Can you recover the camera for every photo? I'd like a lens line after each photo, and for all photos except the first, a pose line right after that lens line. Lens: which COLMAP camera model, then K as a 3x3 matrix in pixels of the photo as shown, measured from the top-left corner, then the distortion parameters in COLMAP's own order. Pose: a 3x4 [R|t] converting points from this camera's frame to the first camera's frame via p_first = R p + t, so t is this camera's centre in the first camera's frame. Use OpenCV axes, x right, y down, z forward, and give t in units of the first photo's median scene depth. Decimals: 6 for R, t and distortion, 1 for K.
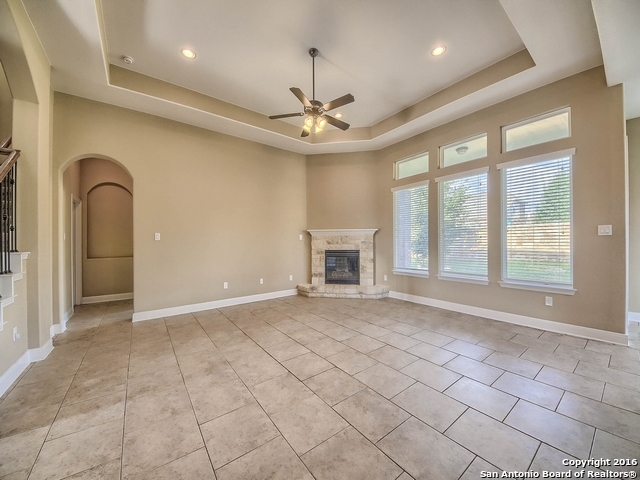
lens RADIAL K [[236.4, 0, 318.6], [0, 236.4, 243.2], [0, 0, 1]] dist [0.030516, -0.016643]
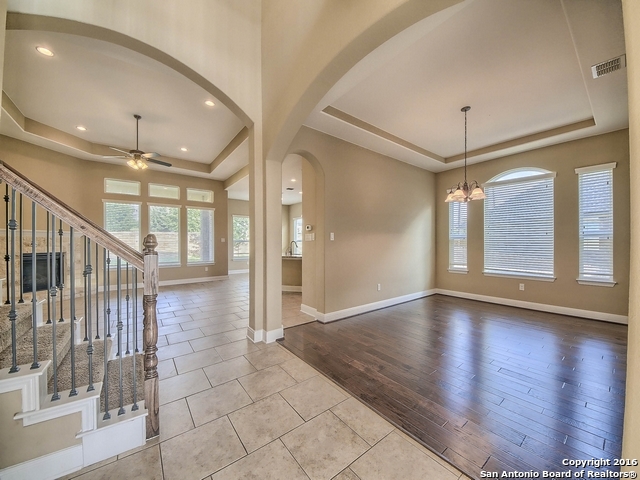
lens RADIAL K [[236.4, 0, 318.6], [0, 236.4, 243.2], [0, 0, 1]] dist [0.030516, -0.016643]
pose [[-0.002583, 0.006636, 0.999975, -1.030331], [0.010324, 0.999925, -0.006609, 0.007522], [-0.999943, 0.010306, -0.002652, -0.074738]]
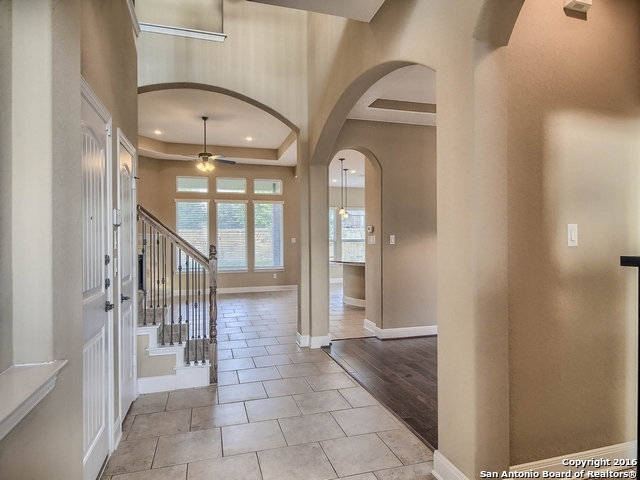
lens RADIAL K [[385.3, 0, 320.0], [0, 385.3, 240.0], [0, 0, 1]] dist [0.068538, 0.000207]
pose [[0.352466, 0.006755, 0.935800, -1.369562], [0.011099, 0.999873, -0.011399, -0.010085], [-0.935759, 0.014404, 0.352347, -0.332806]]
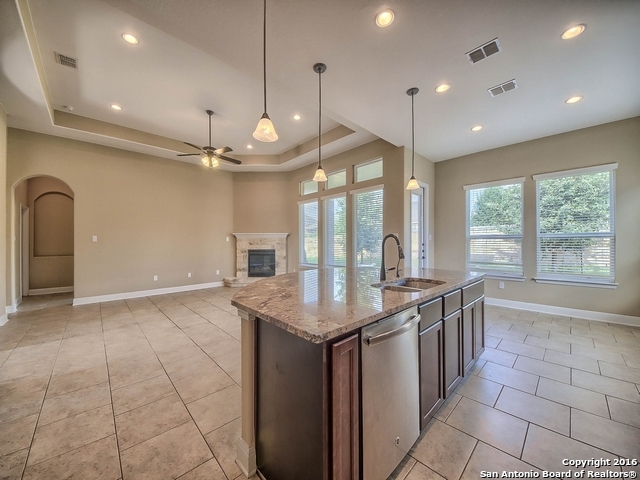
lens RADIAL K [[236.4, 0, 318.6], [0, 236.4, 243.2], [0, 0, 1]] dist [0.030516, -0.016643]
pose [[0.993745, 0.001921, 0.111660, 0.326440], [-0.001729, 0.999997, -0.001819, -0.004388], [-0.111663, 0.001615, 0.993745, -0.354649]]
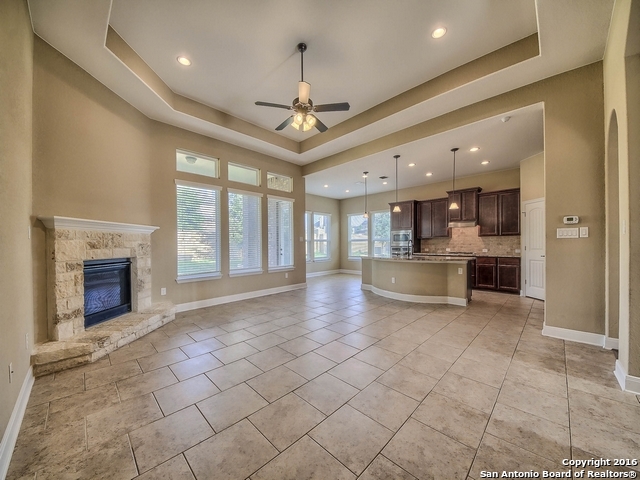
lens RADIAL K [[236.4, 0, 318.6], [0, 236.4, 243.2], [0, 0, 1]] dist [0.030516, -0.016643]
pose [[-0.142392, 0.010552, 0.989754, -0.679457], [0.013842, 0.999867, -0.008668, 0.004618], [-0.989714, 0.012466, -0.142519, 0.742237]]
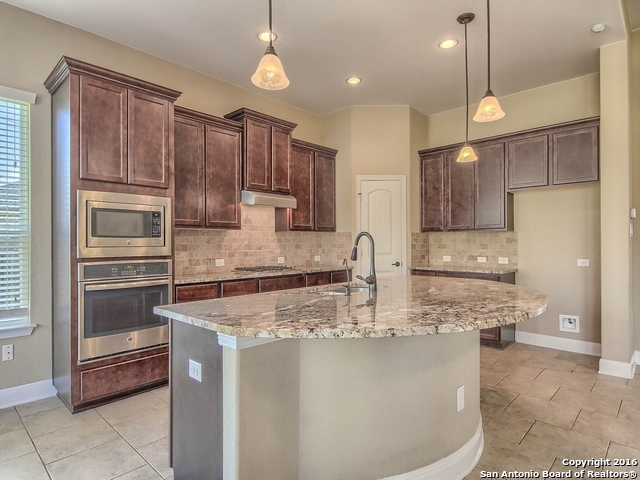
lens RADIAL K [[366.1, 0, 320.0], [0, 366.1, 240.0], [0, 0, 1]] dist [-0.000733, -0.000579]
pose [[-0.986494, 0.012627, -0.163309, 0.664926], [0.012368, 0.999920, 0.002606, -0.009489], [0.163329, 0.000551, -0.986572, 0.614569]]
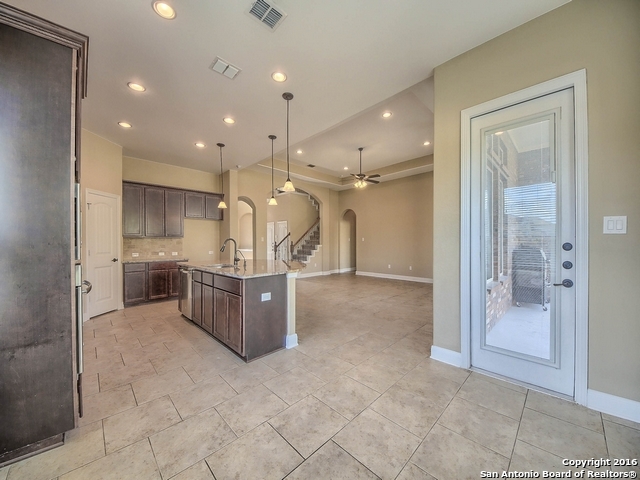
lens RADIAL K [[236.4, 0, 318.6], [0, 236.4, 243.2], [0, 0, 1]] dist [0.030516, -0.016643]
pose [[0.128907, 0.010495, -0.991601, 1.336923], [-0.004052, 0.999941, 0.010056, -0.013772], [0.991648, 0.002722, 0.128942, 0.267755]]
